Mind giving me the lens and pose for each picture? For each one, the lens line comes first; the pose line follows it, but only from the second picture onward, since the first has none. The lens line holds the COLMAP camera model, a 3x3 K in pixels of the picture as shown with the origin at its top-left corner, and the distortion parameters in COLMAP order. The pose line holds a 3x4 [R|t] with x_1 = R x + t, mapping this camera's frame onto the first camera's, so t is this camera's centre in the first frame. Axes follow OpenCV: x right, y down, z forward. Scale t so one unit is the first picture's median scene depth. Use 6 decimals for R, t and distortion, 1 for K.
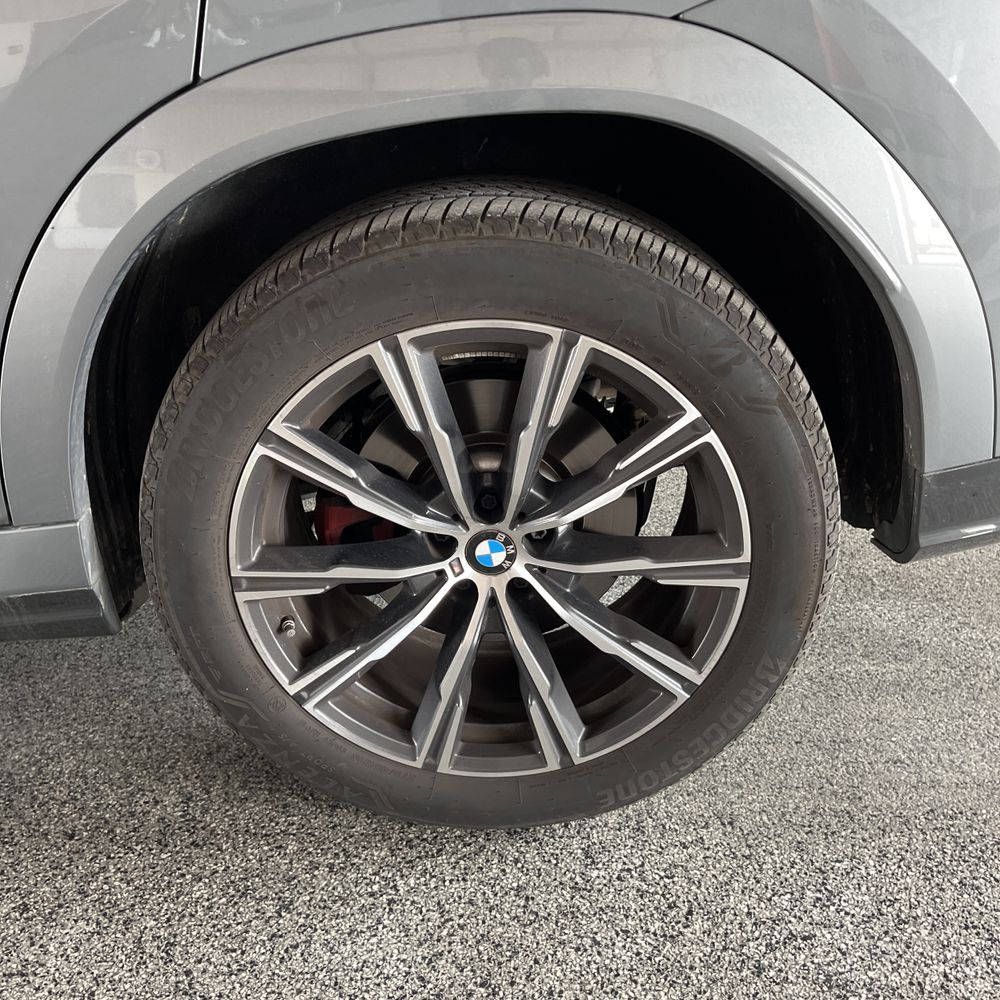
lens RADIAL K [[1016.6, 0, 500.0], [0, 1016.6, 500.0], [0, 0, 1]] dist [0.034828, -0.030070]
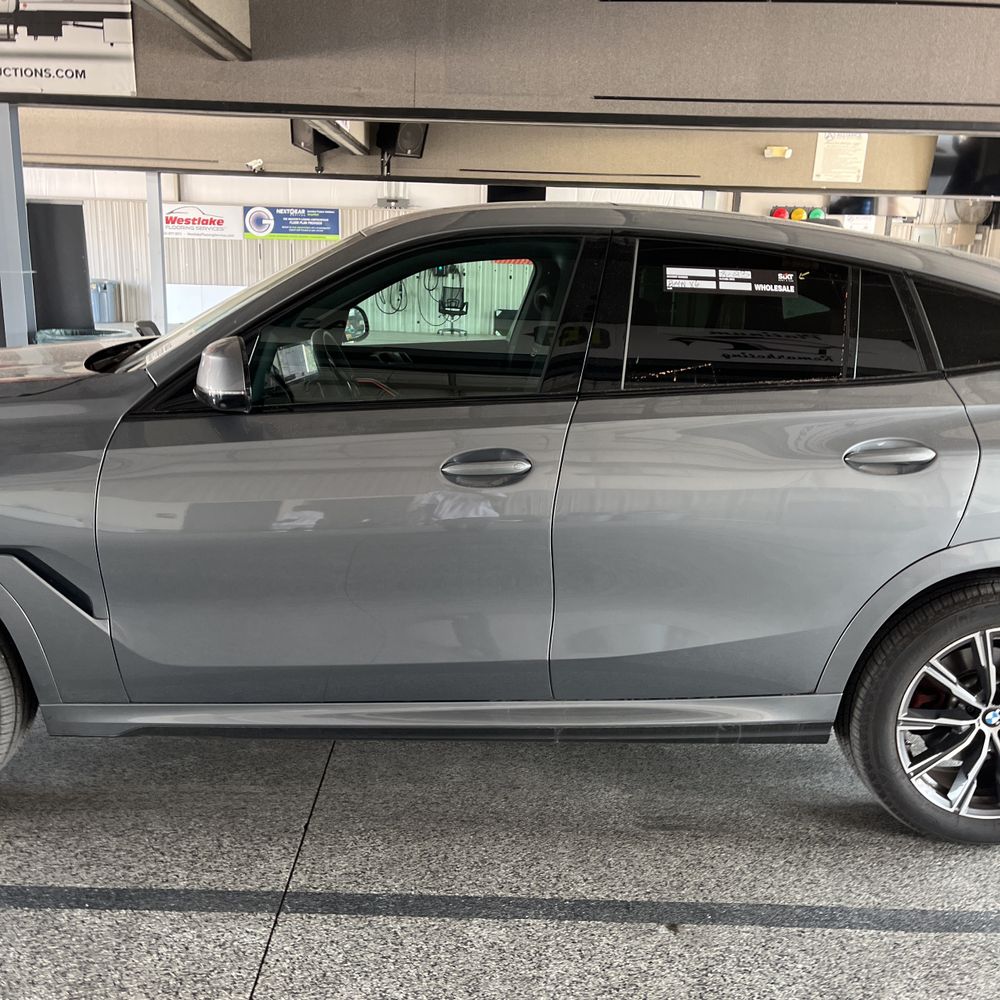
lens RADIAL K [[1013.5, 0, 503.2], [0, 1013.5, 520.1], [0, 0, 1]] dist [0.038357, -0.038924]
pose [[0.996360, 0.071009, 0.047155, -1.363679], [-0.059658, 0.976042, -0.209245, 0.175838], [-0.060884, 0.205671, 0.976726, -1.461390]]
